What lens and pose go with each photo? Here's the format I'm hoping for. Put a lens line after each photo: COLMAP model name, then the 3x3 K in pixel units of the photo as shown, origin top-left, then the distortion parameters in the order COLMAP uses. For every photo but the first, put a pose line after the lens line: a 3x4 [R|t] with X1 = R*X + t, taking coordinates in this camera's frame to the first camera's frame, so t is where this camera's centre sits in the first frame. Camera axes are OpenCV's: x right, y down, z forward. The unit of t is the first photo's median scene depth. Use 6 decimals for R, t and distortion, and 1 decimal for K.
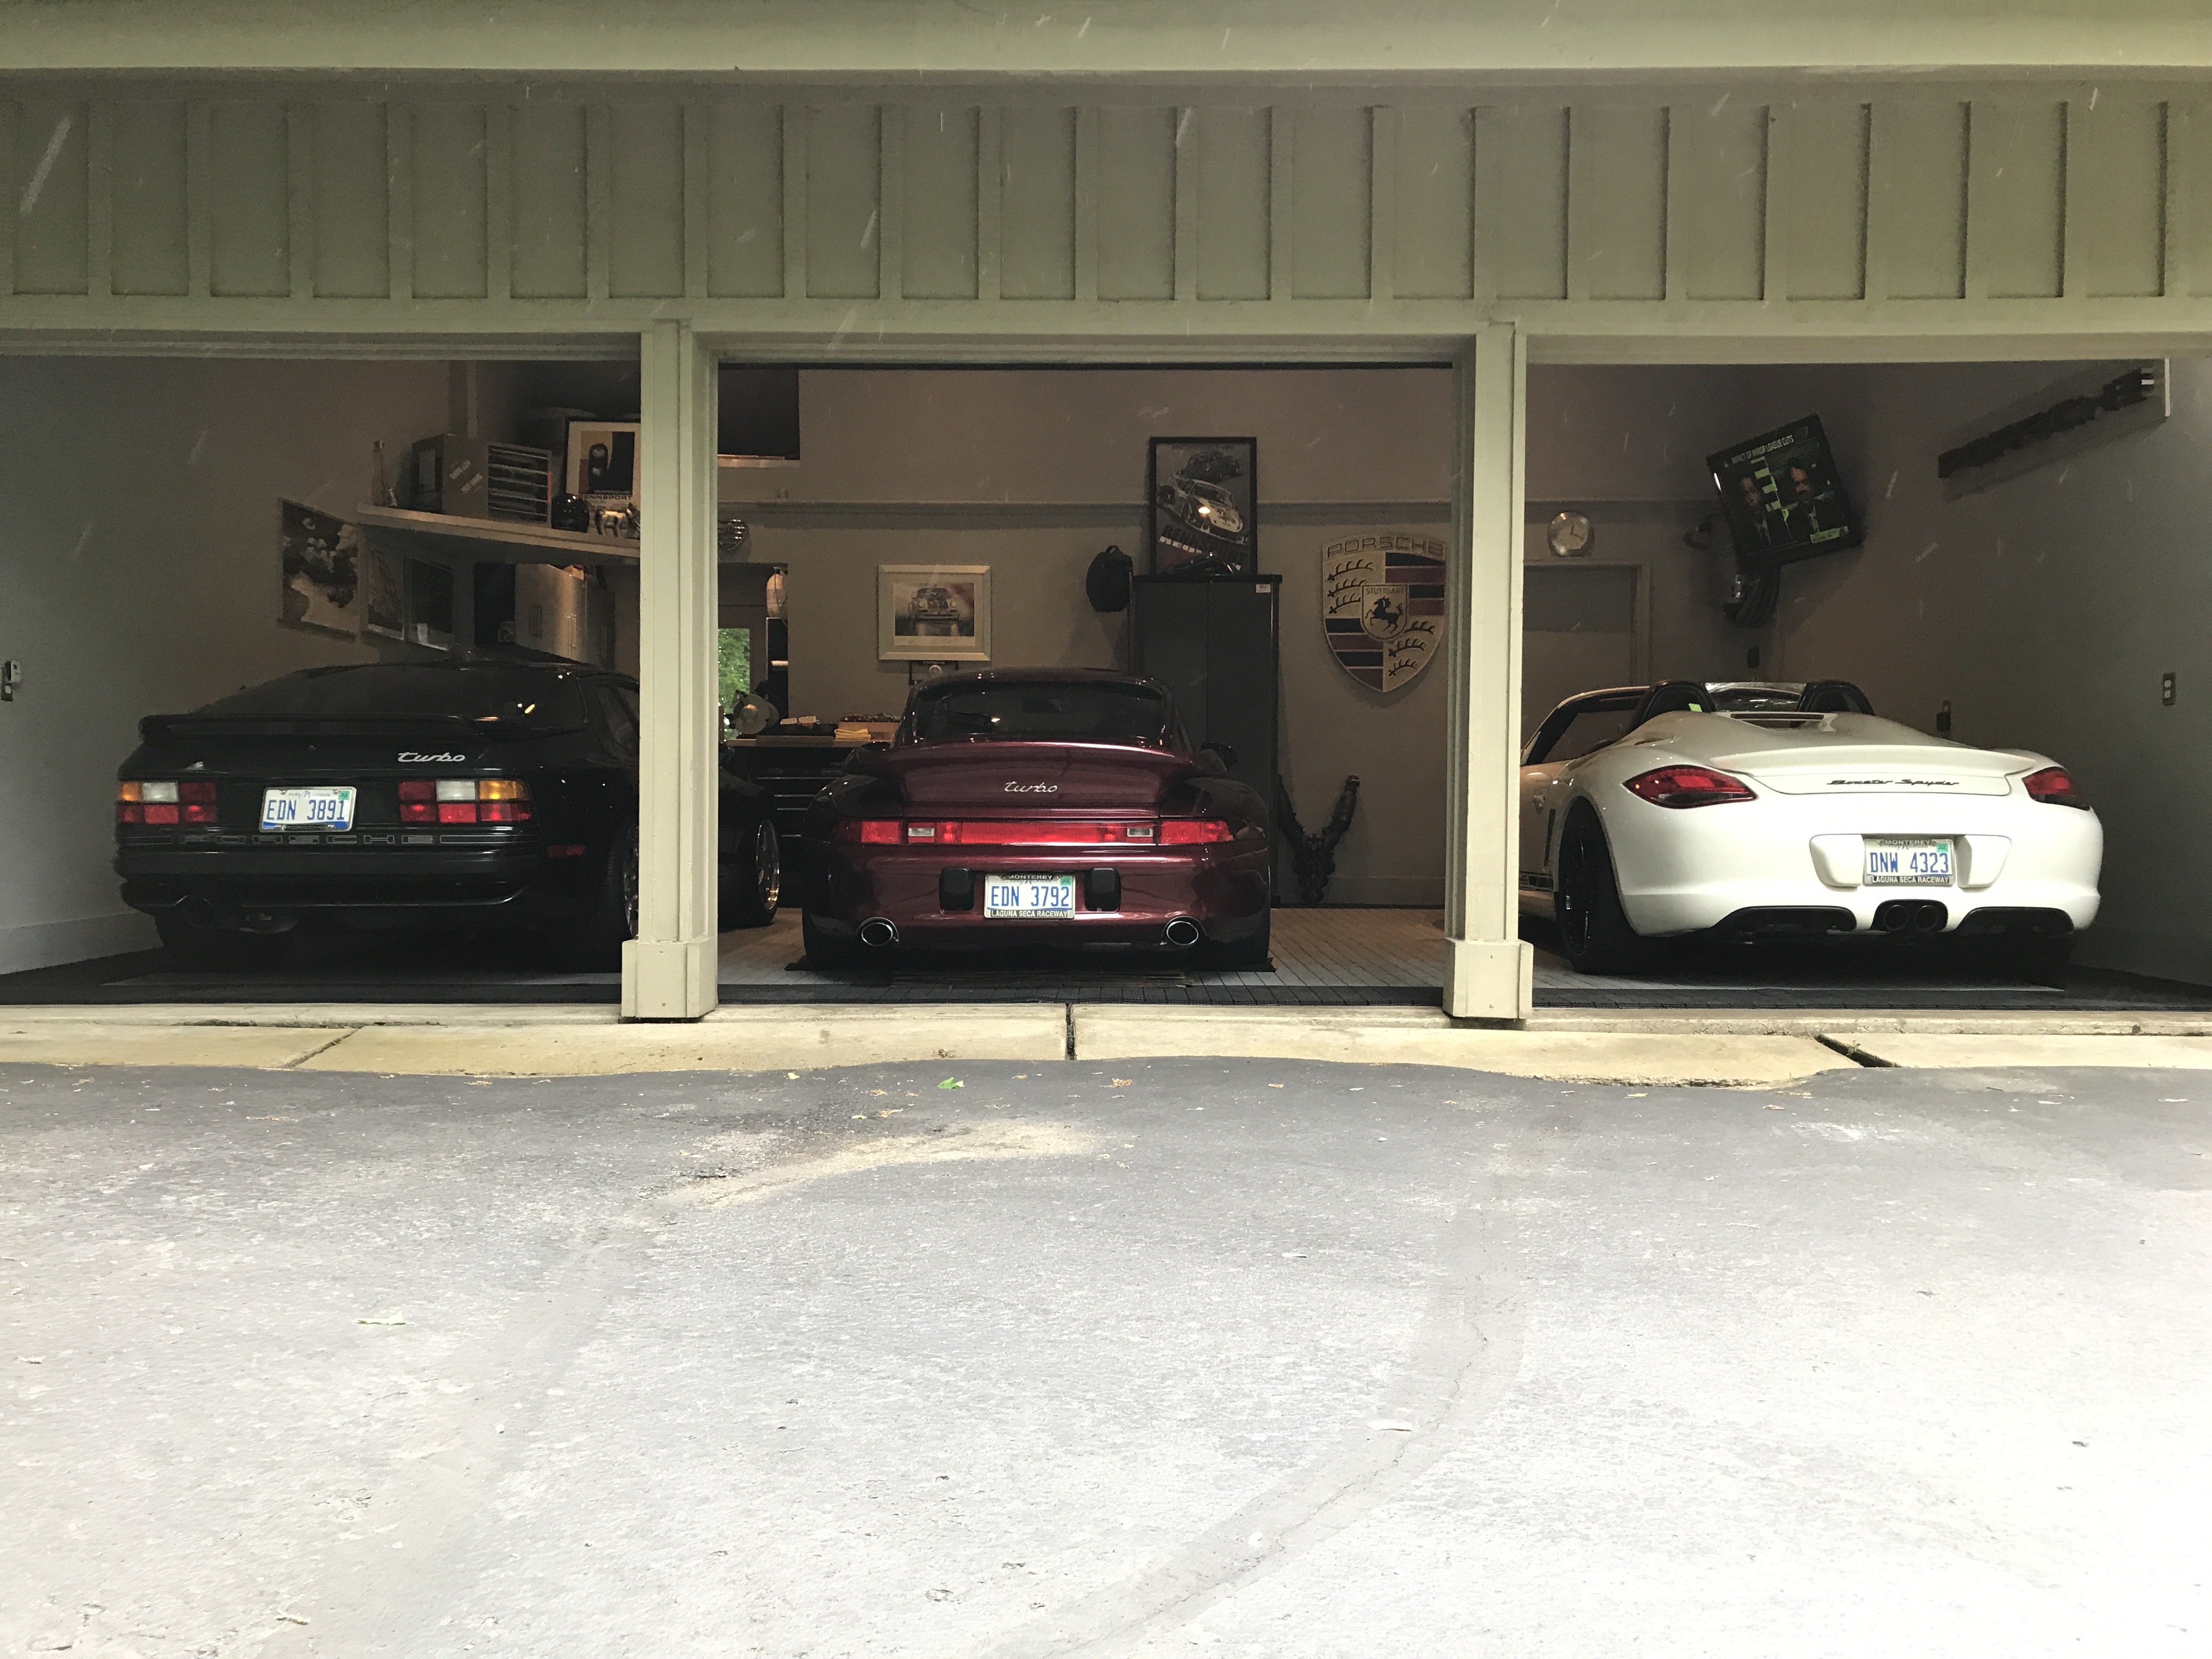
lens RADIAL K [[1808.3, 0, 1106.0], [0, 1808.3, 829.5], [0, 0, 1]] dist [0.143263, -0.379960]
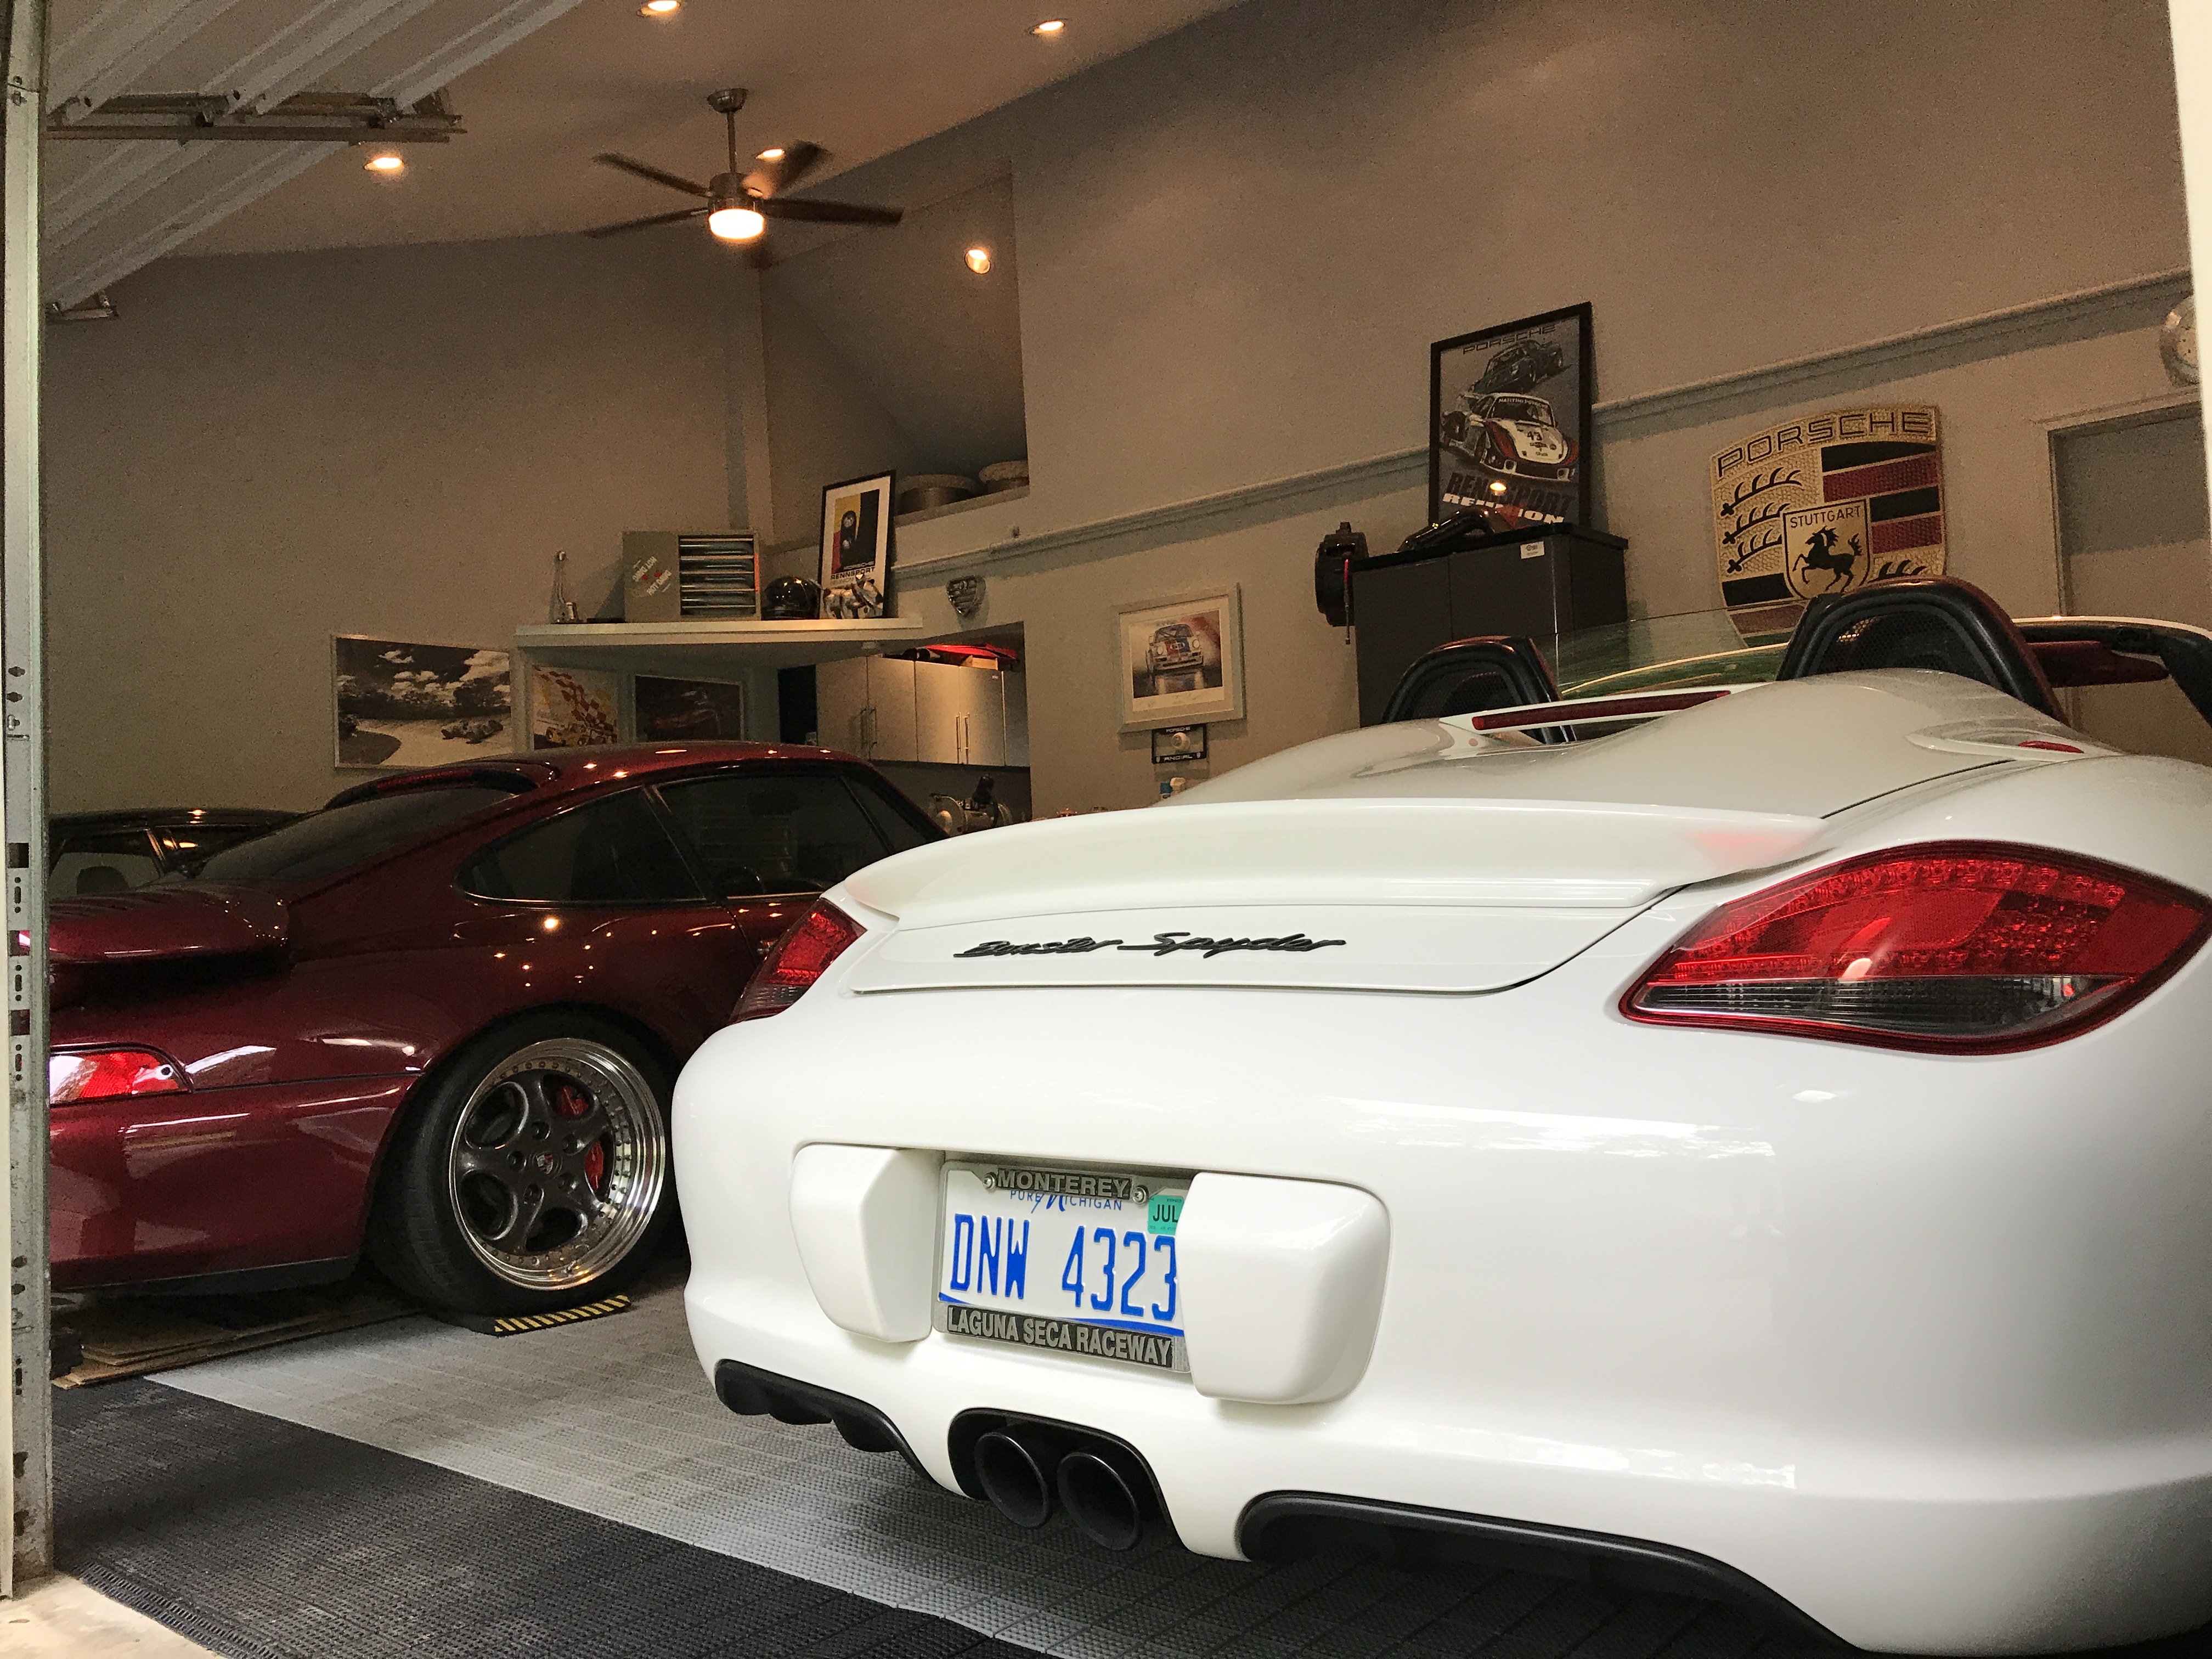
lens RADIAL K [[1808.3, 0, 1106.0], [0, 1808.3, 829.5], [0, 0, 1]] dist [0.143263, -0.379960]
pose [[0.772425, -0.066212, -0.631645, 0.330063], [0.041001, 0.997675, -0.054441, -0.015623], [0.633781, 0.016153, 0.773344, 0.435916]]
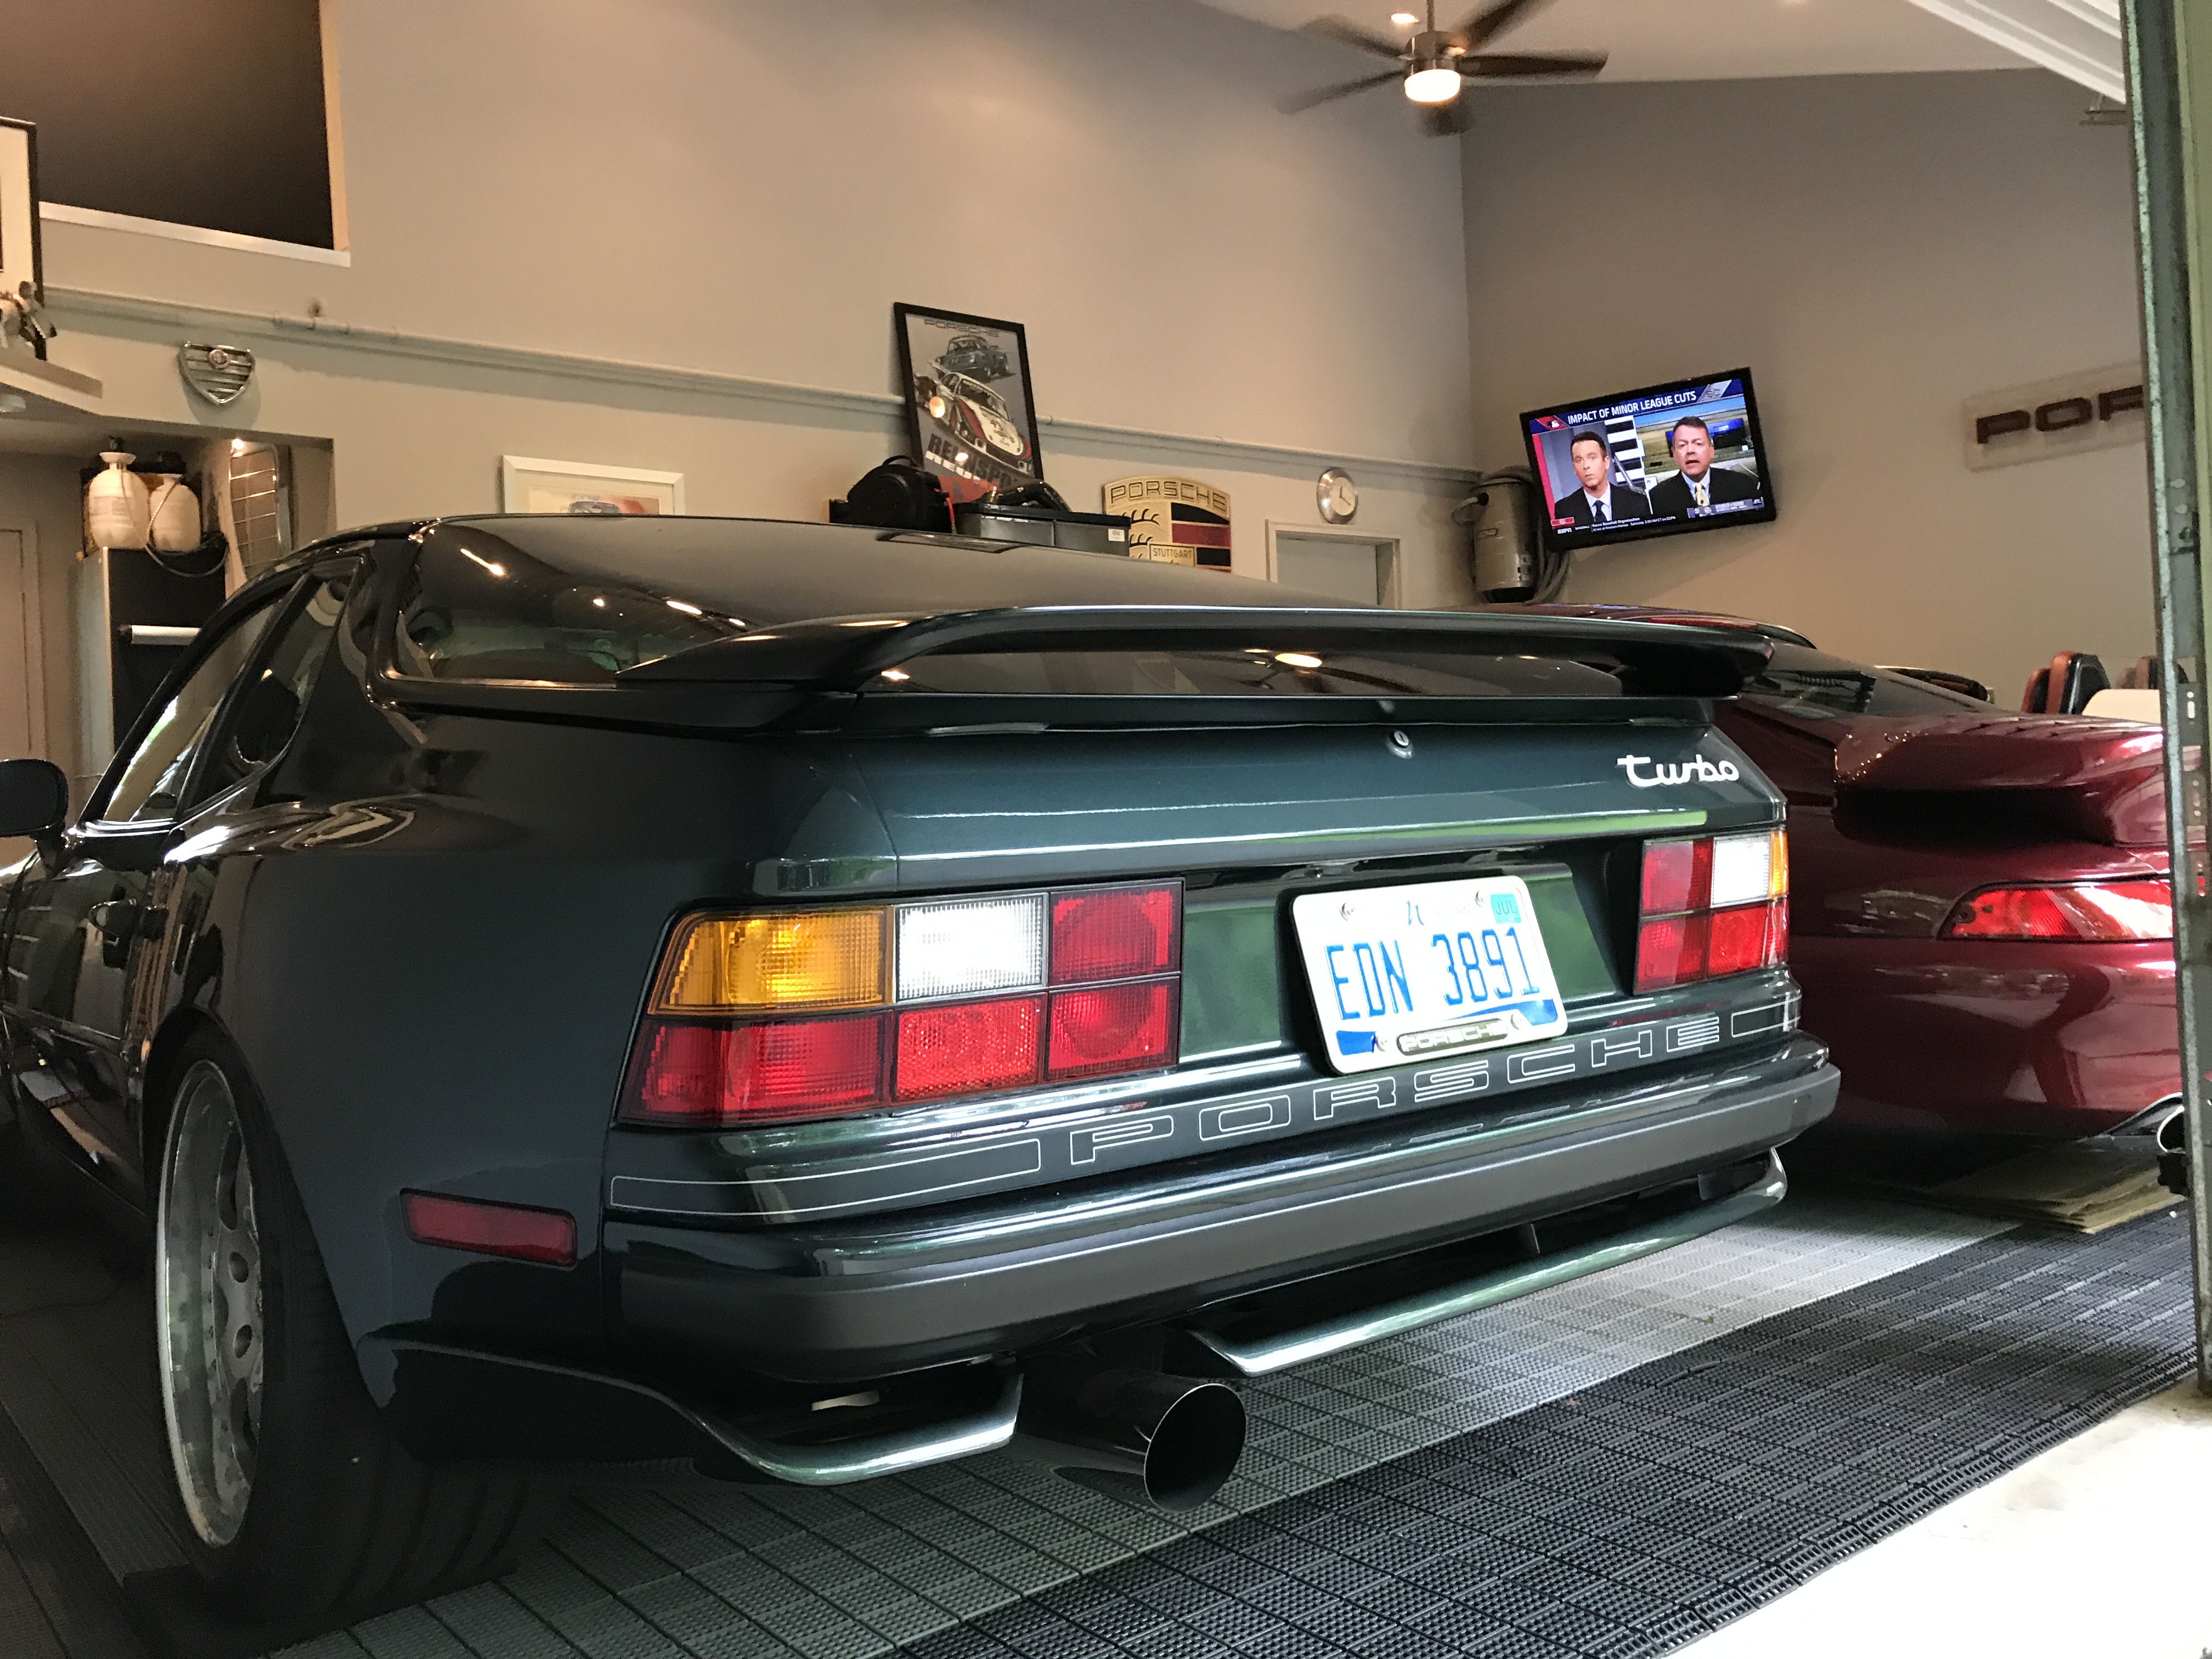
lens RADIAL K [[1813.7, 0, 1106.0], [0, 1813.7, 829.5], [0, 0, 1]] dist [0.081845, -0.099409]
pose [[0.779480, -0.038499, 0.625243, -0.343353], [0.049485, 0.998775, -0.000194, -0.018198], [-0.624470, 0.031091, 0.780430, 0.434981]]
